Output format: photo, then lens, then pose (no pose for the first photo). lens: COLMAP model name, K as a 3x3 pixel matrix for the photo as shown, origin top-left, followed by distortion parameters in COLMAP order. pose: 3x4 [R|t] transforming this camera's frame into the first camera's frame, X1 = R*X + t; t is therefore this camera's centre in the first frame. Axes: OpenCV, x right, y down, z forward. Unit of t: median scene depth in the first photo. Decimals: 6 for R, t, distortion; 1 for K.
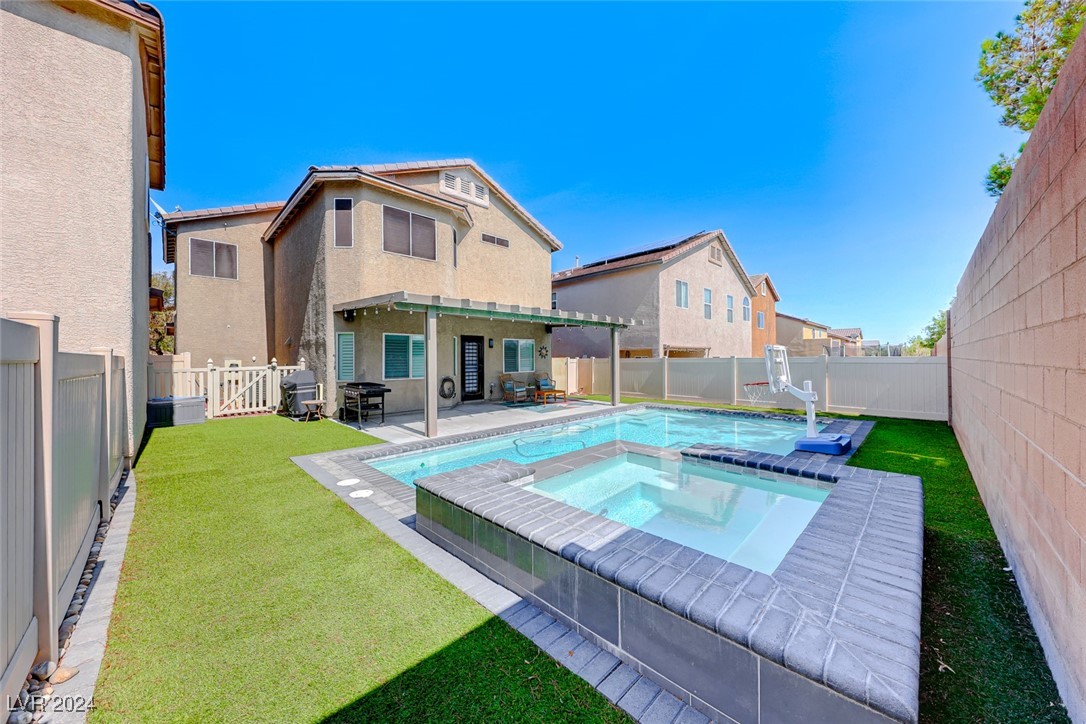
lens RADIAL K [[377.8, 0, 542.9], [0, 377.8, 358.3], [0, 0, 1]] dist [-0.000334, 0.000012]
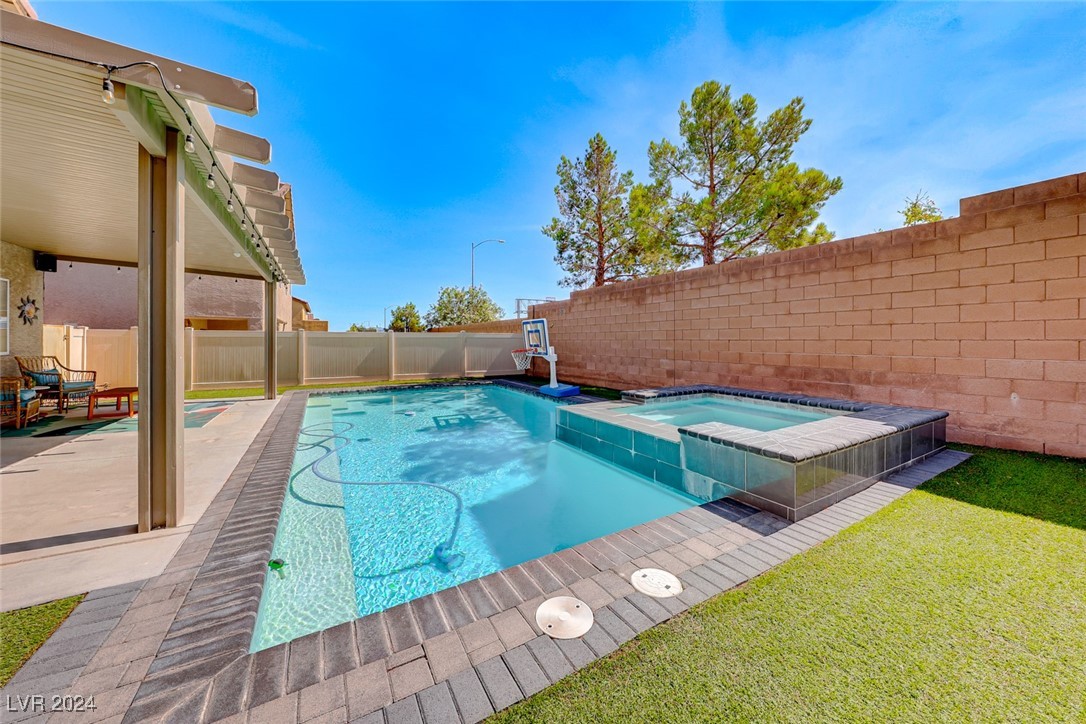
lens RADIAL K [[375.1, 0, 544.8], [0, 375.1, 343.4], [0, 0, 1]] dist [0.014158, -0.007063]
pose [[0.252706, 0.003811, 0.967536, -0.332547], [-0.007676, 0.999969, -0.001934, 0.023520], [-0.967513, -0.006938, 0.252727, 0.351830]]
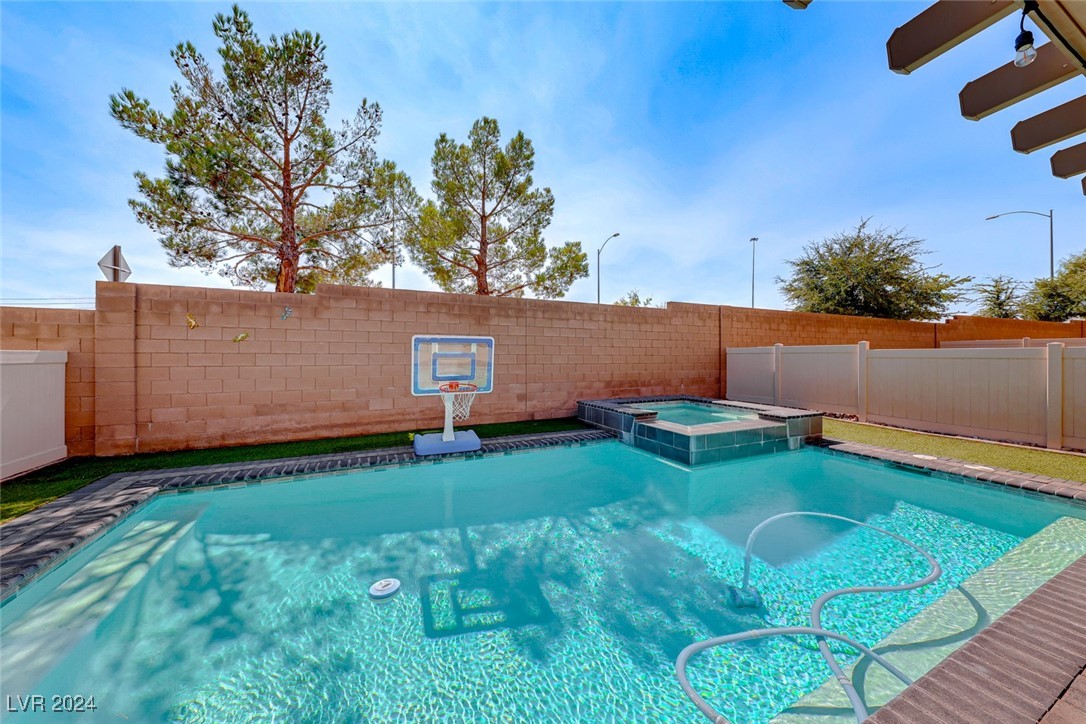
lens RADIAL K [[373.1, 0, 540.7], [0, 373.1, 354.5], [0, 0, 1]] dist [0.010331, -0.005830]
pose [[-0.935585, 0.008340, 0.353003, 0.104862], [0.005929, 0.999951, -0.007911, 0.002187], [-0.353052, -0.005308, -0.935589, 0.932500]]
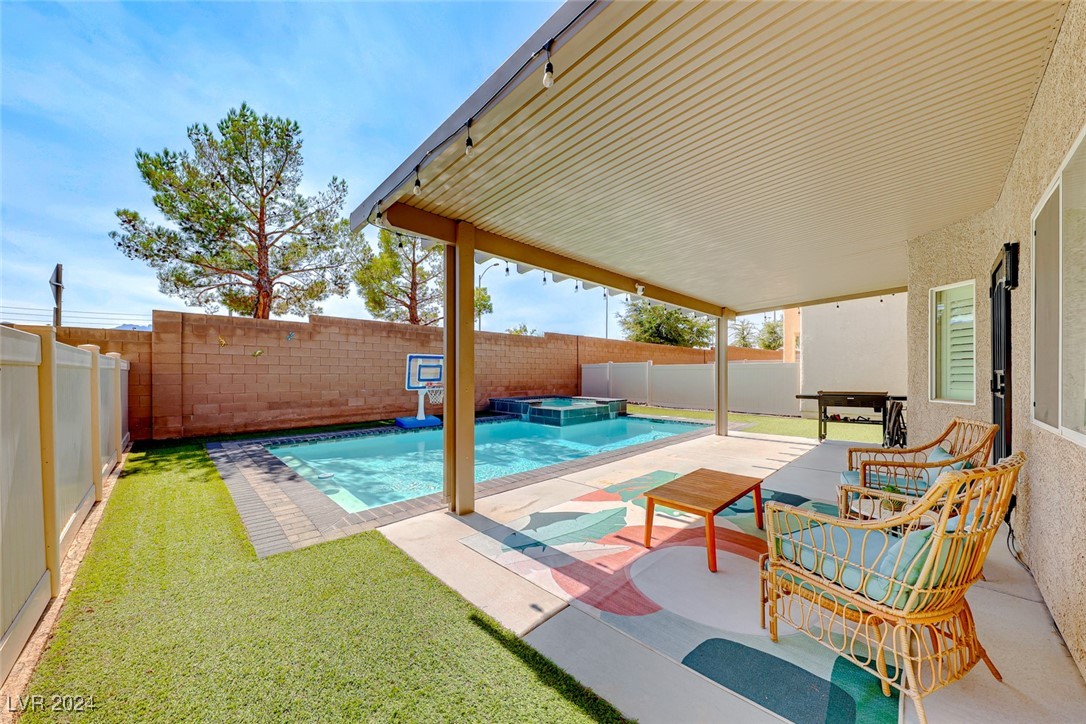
lens RADIAL K [[385.3, 0, 537.9], [0, 385.3, 373.3], [0, 0, 1]] dist [0.000867, 0.000047]
pose [[-0.999632, 0.008215, 0.025845, 0.124408], [0.008149, 0.999963, -0.002686, 0.017064], [-0.025866, -0.002475, -0.999662, 1.313399]]
